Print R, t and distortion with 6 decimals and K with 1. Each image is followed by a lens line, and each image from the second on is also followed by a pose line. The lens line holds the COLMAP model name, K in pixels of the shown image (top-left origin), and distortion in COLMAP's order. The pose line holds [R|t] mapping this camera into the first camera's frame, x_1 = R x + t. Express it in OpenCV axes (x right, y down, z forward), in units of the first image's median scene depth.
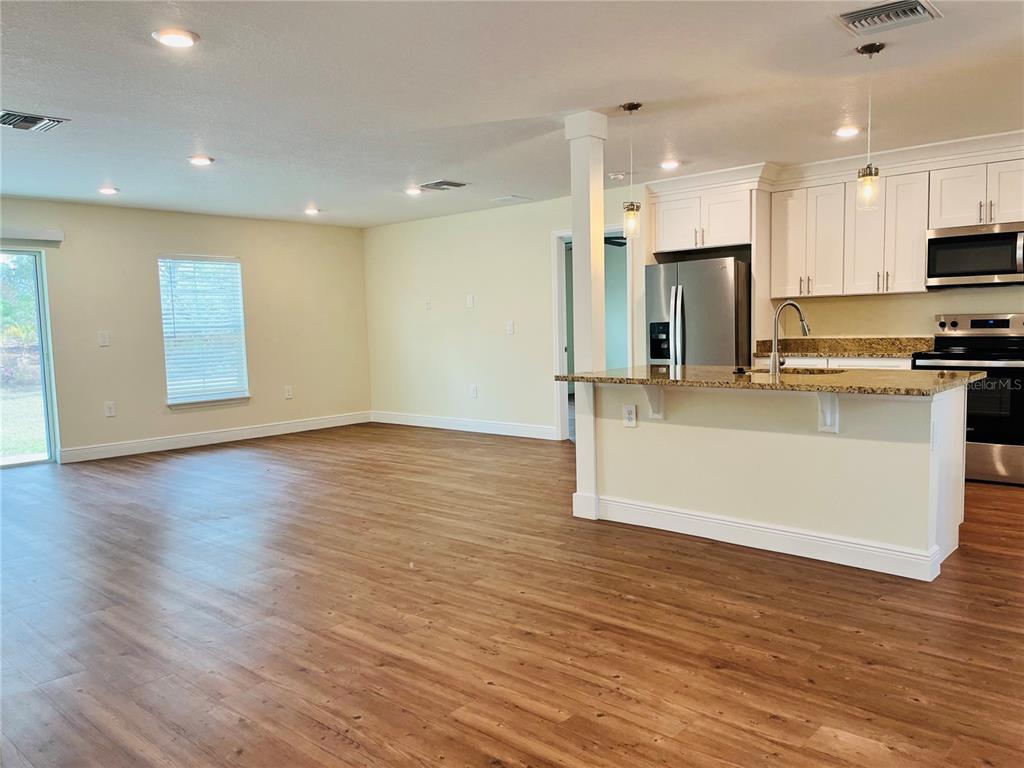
lens RADIAL K [[775.5, 0, 533.8], [0, 775.5, 391.0], [0, 0, 1]] dist [0.058138, -0.082315]
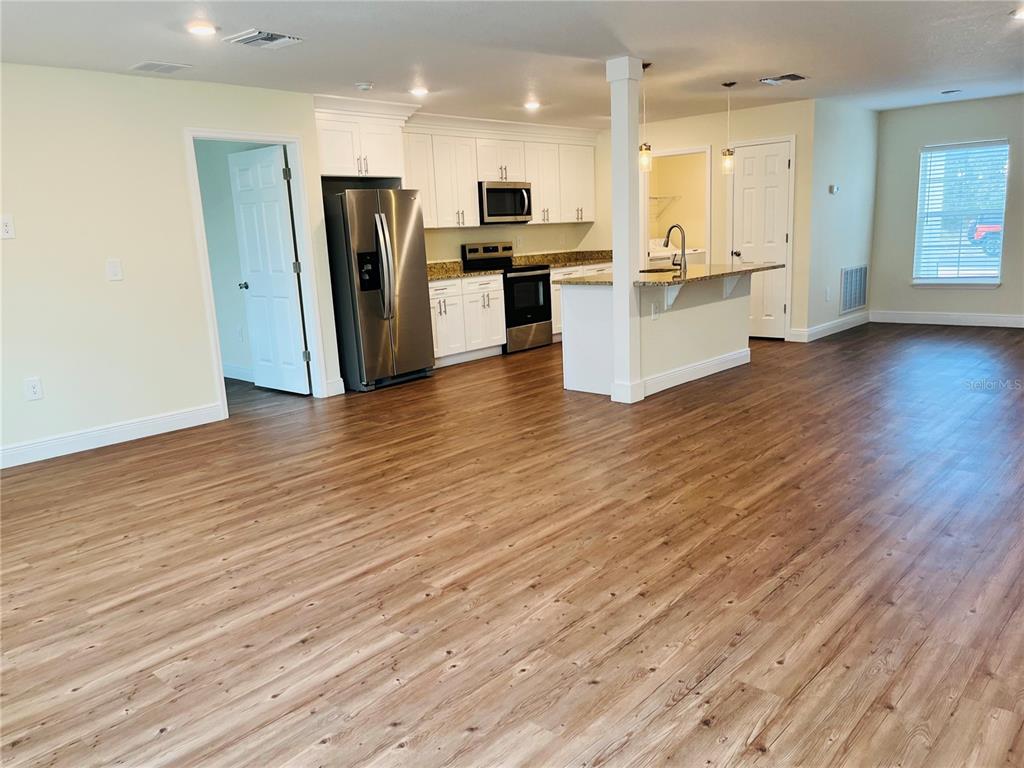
lens RADIAL K [[775.5, 0, 503.9], [0, 775.5, 389.1], [0, 0, 1]] dist [0.058138, -0.082315]
pose [[0.030337, -0.176732, 0.983791, -1.094529], [0.136988, 0.975692, 0.171053, -0.089235], [-0.990108, 0.129579, 0.053810, 1.097038]]
